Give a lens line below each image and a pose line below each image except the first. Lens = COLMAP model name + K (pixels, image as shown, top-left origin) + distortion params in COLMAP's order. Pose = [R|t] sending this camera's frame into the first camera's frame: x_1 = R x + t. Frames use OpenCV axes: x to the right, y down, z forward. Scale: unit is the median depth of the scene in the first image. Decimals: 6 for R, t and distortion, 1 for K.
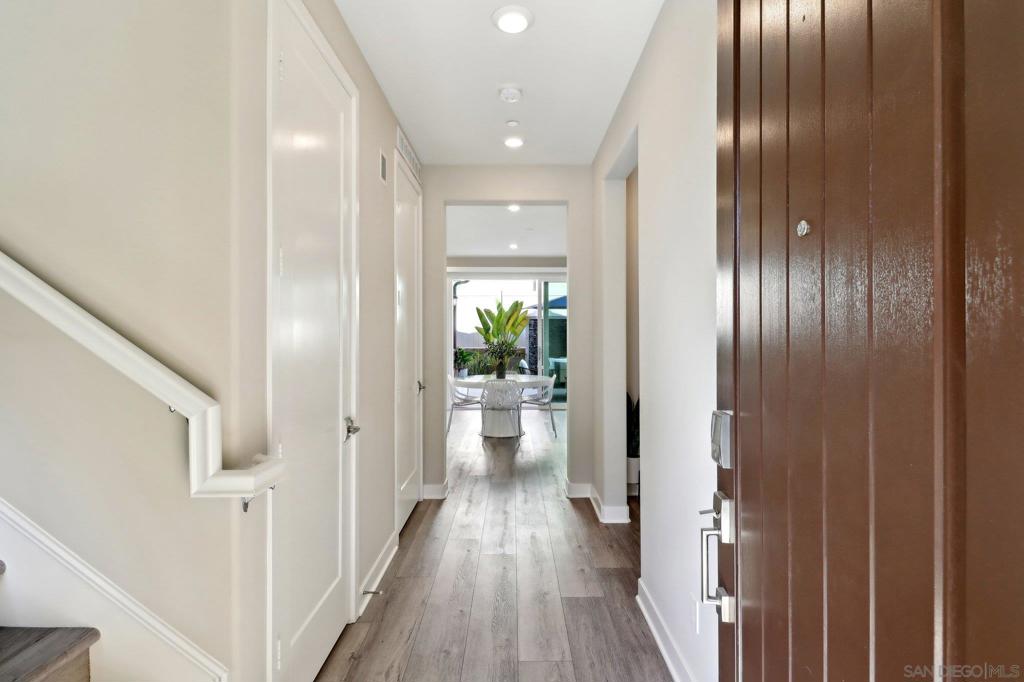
lens RADIAL K [[531.4, 0, 512.0], [0, 531.4, 341.0], [0, 0, 1]] dist [-0.001607, -0.001353]
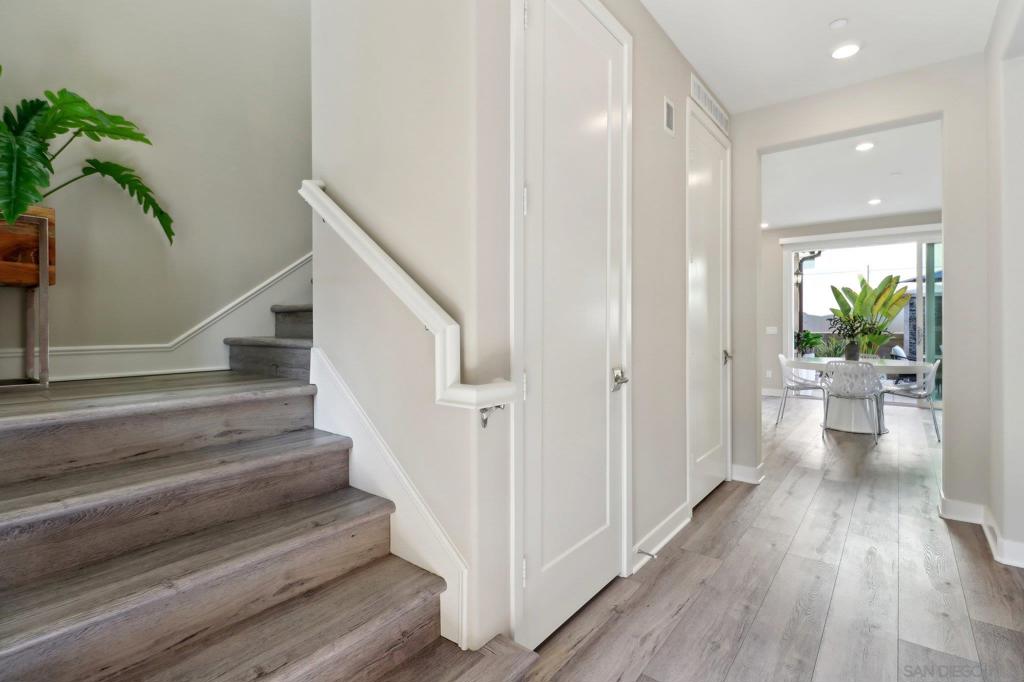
lens RADIAL K [[484.3, 0, 515.3], [0, 484.3, 334.0], [0, 0, 1]] dist [0.018286, -0.013324]
pose [[0.775822, 0.009136, -0.630886, 0.071401], [-0.014086, 0.999897, -0.002842, 0.051875], [0.630795, 0.011092, 0.775870, 0.102983]]
